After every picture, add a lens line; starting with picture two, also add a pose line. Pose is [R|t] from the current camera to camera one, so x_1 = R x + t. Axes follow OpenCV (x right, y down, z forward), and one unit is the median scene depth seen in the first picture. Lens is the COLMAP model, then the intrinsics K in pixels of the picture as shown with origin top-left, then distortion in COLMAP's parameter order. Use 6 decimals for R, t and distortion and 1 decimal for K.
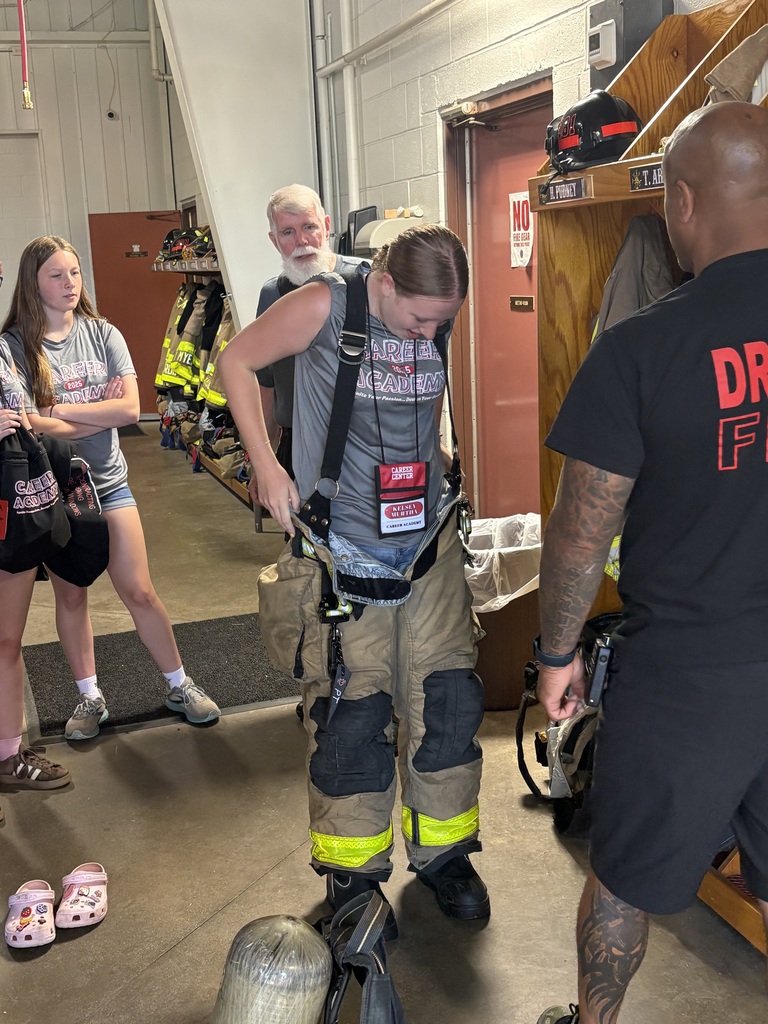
lens RADIAL K [[1256.6, 0, 384.0], [0, 1256.6, 512.0], [0, 0, 1]] dist [0.090260, -0.311147]
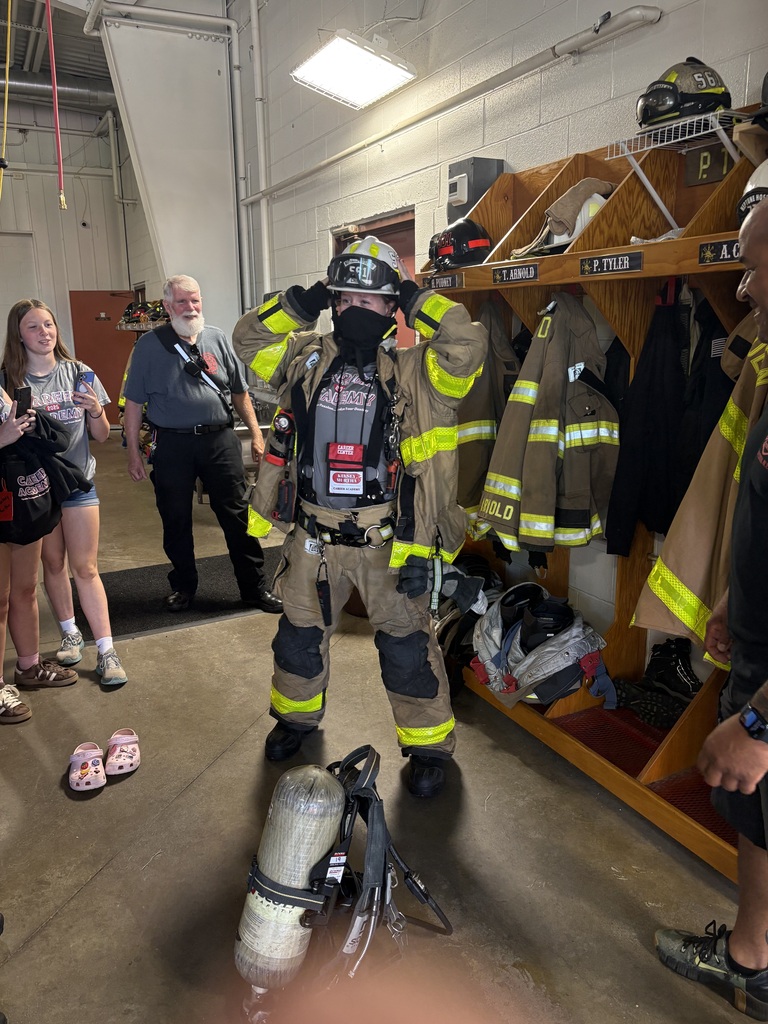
lens RADIAL K [[789.2, 0, 384.0], [0, 789.2, 512.0], [0, 0, 1]] dist [-0.035043, 0.086359]
pose [[0.985934, -0.002773, 0.167113, -0.088365], [-0.001776, 0.999632, 0.027063, 0.000409], [-0.167127, -0.026979, 0.985566, 0.057040]]
